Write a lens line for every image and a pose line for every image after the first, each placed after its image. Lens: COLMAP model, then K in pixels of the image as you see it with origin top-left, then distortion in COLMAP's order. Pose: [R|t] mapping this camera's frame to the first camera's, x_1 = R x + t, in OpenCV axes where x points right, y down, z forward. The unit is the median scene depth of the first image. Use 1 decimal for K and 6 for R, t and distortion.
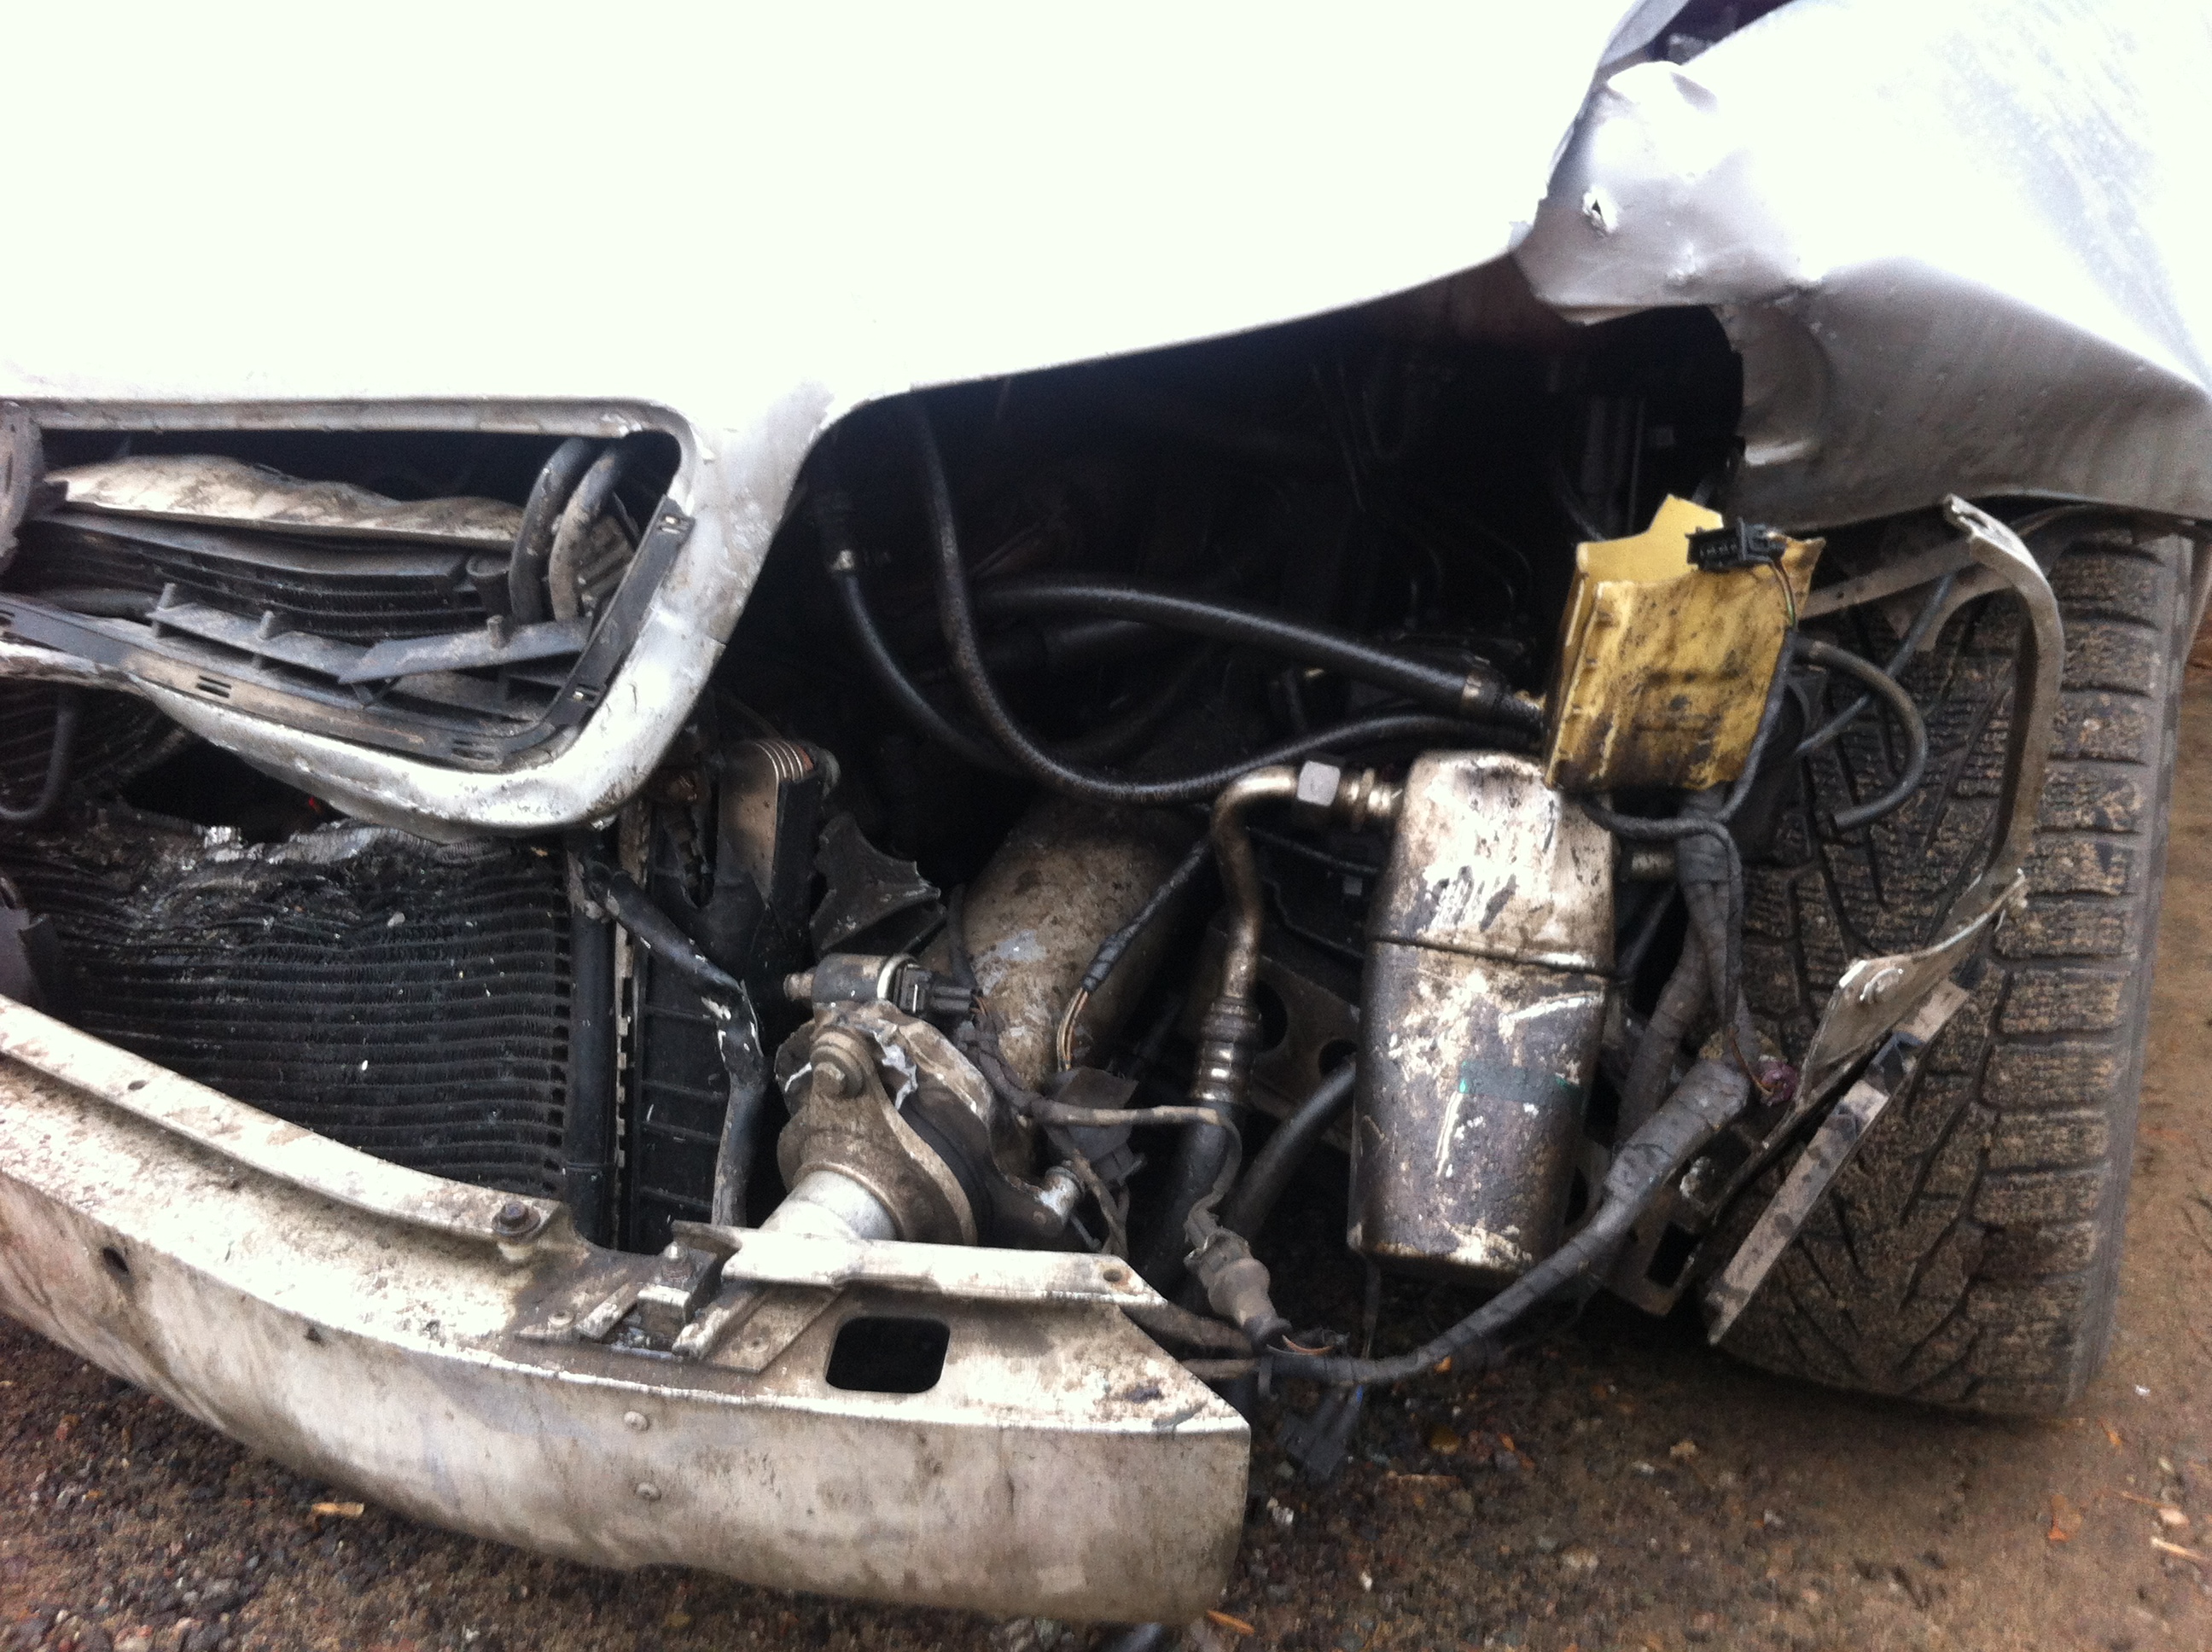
lens RADIAL K [[2095.6, 0, 1106.0], [0, 2095.6, 826.0], [0, 0, 1]] dist [0.077073, -0.232400]
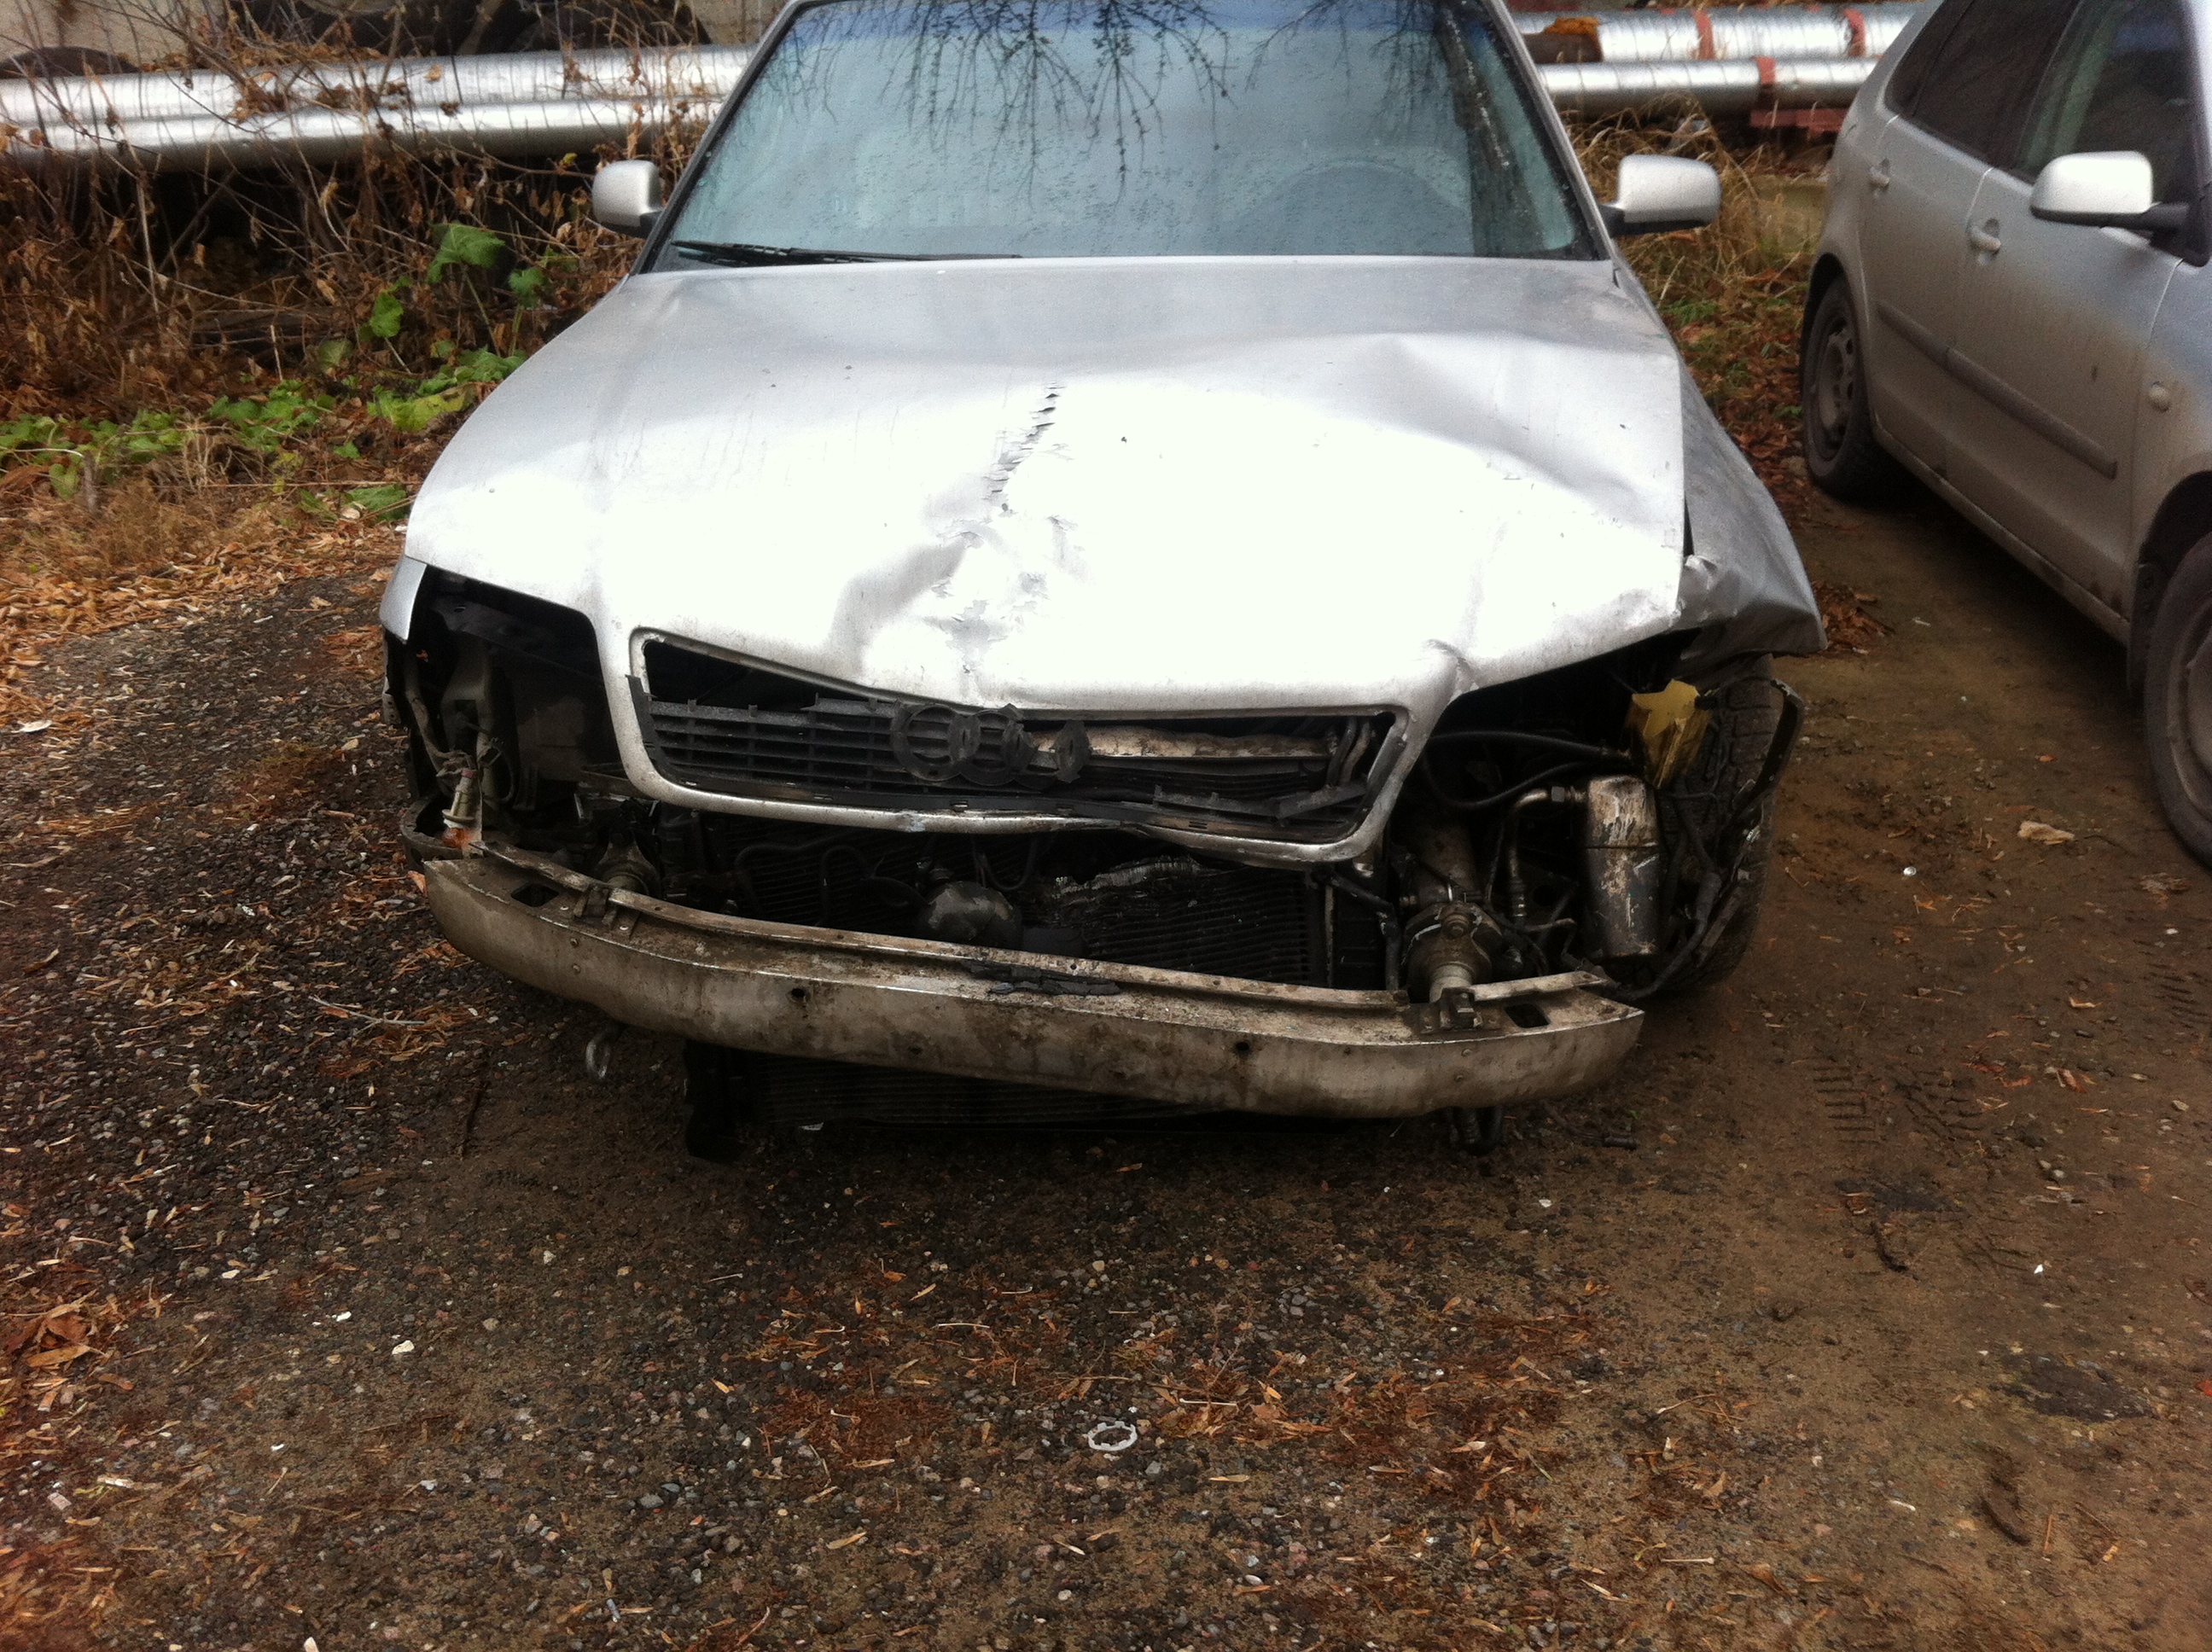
lens RADIAL K [[2095.6, 0, 1106.0], [0, 2095.6, 826.0], [0, 0, 1]] dist [0.077073, -0.232400]
pose [[0.905192, -0.161576, 0.393091, -1.551096], [0.120592, 0.984546, 0.126992, -0.407988], [-0.407535, -0.067549, 0.910688, -1.271381]]
